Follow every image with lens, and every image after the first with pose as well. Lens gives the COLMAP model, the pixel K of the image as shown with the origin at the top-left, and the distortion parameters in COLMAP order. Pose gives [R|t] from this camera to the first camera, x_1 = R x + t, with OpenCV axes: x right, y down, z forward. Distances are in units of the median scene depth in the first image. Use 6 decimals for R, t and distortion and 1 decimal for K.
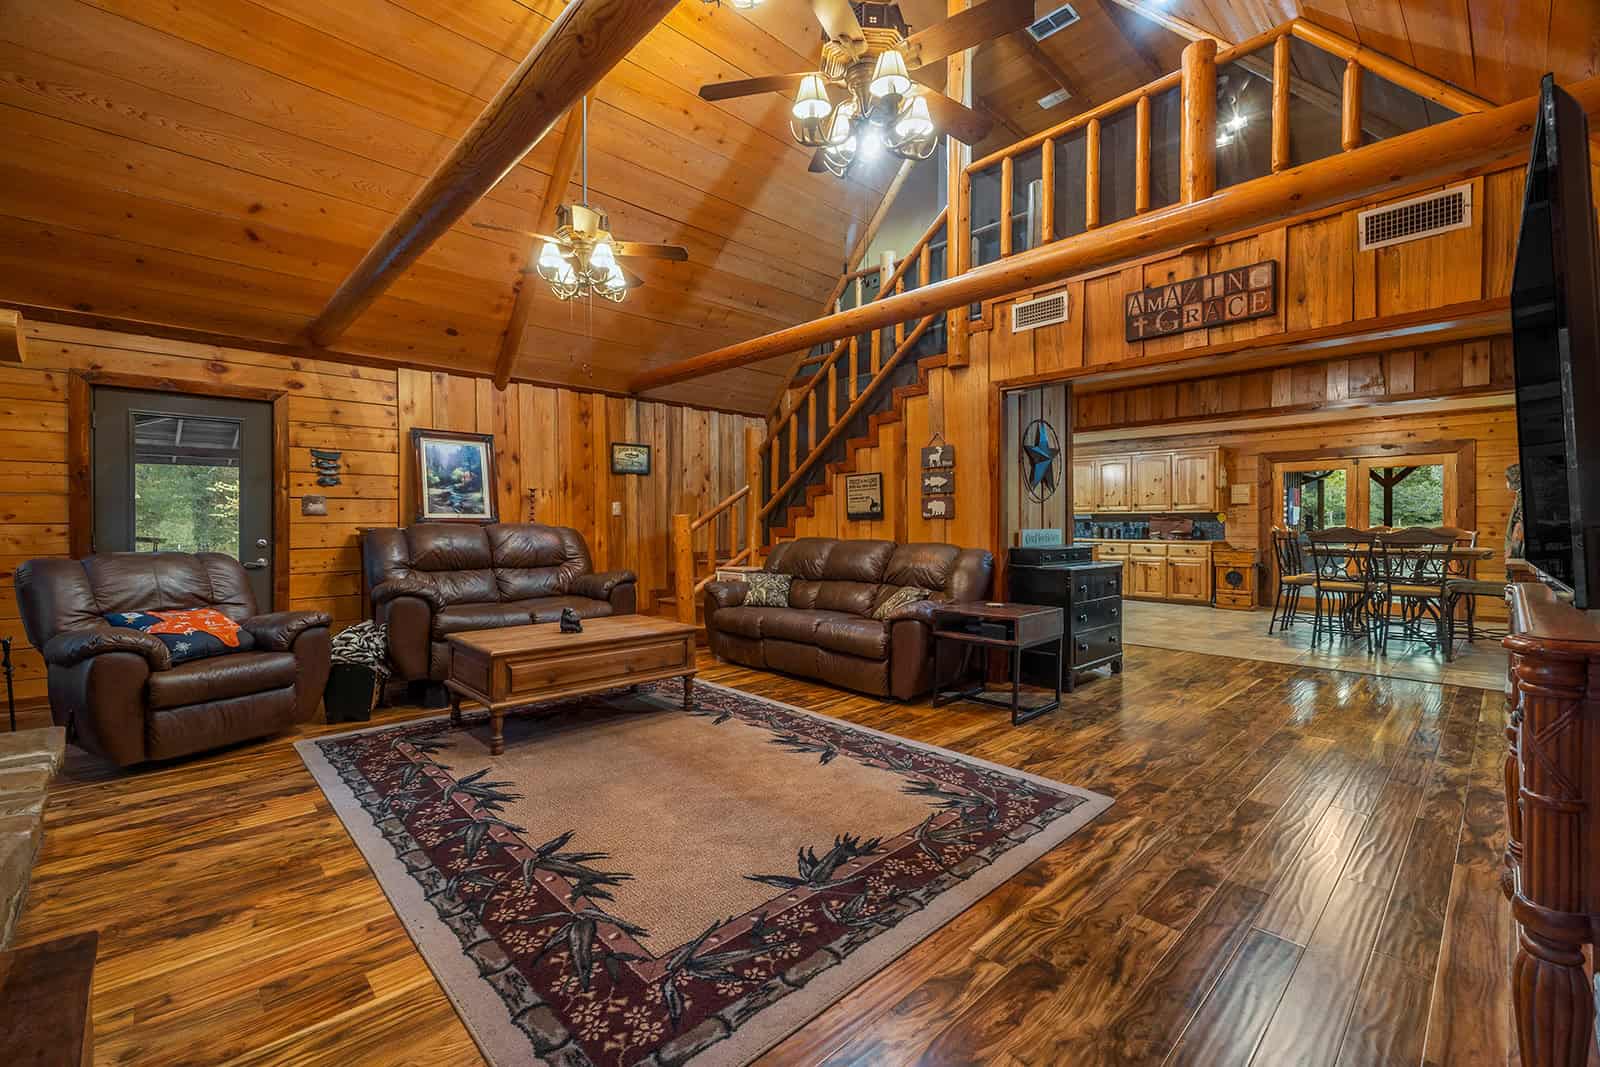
lens RADIAL K [[677.6, 0, 783.7], [0, 677.6, 527.8], [0, 0, 1]] dist [0.000770, 0.000197]
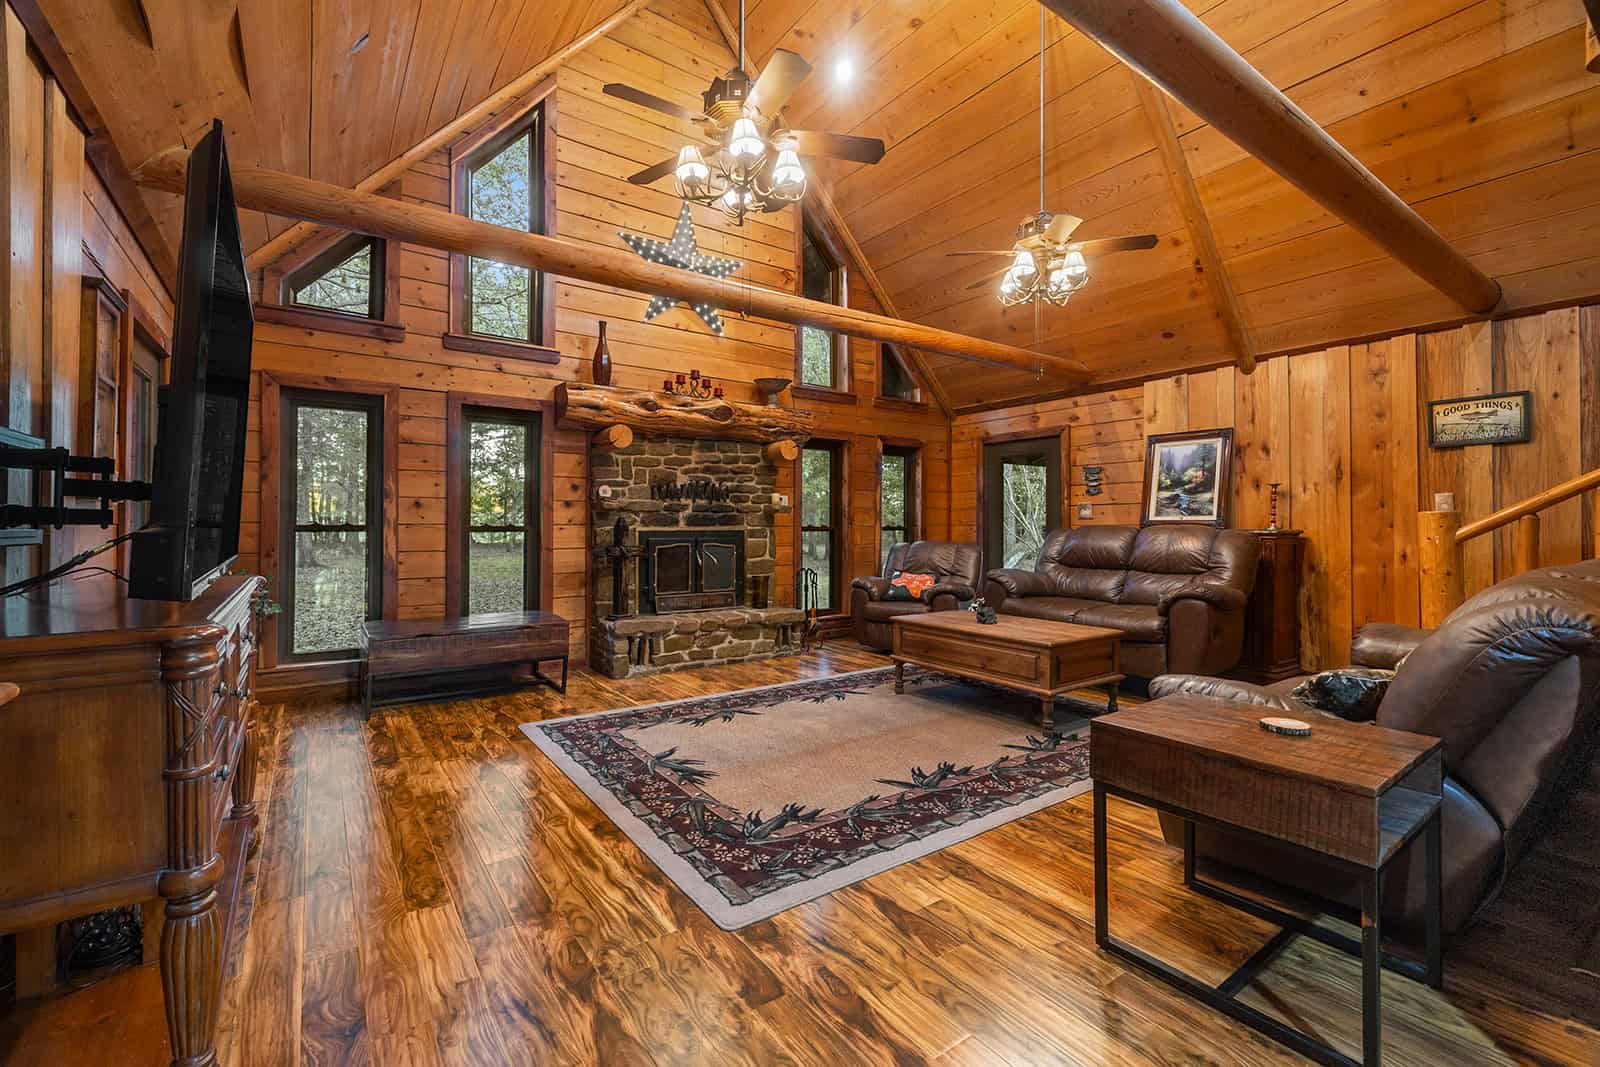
lens RADIAL K [[677.6, 0, 784.0], [0, 677.6, 524.0], [0, 0, 1]] dist [0.000770, 0.000197]
pose [[-0.142907, -0.001132, -0.989735, 0.887764], [-0.008377, 0.999965, 0.000066, -0.006286], [0.989701, 0.008301, -0.142912, 0.882462]]
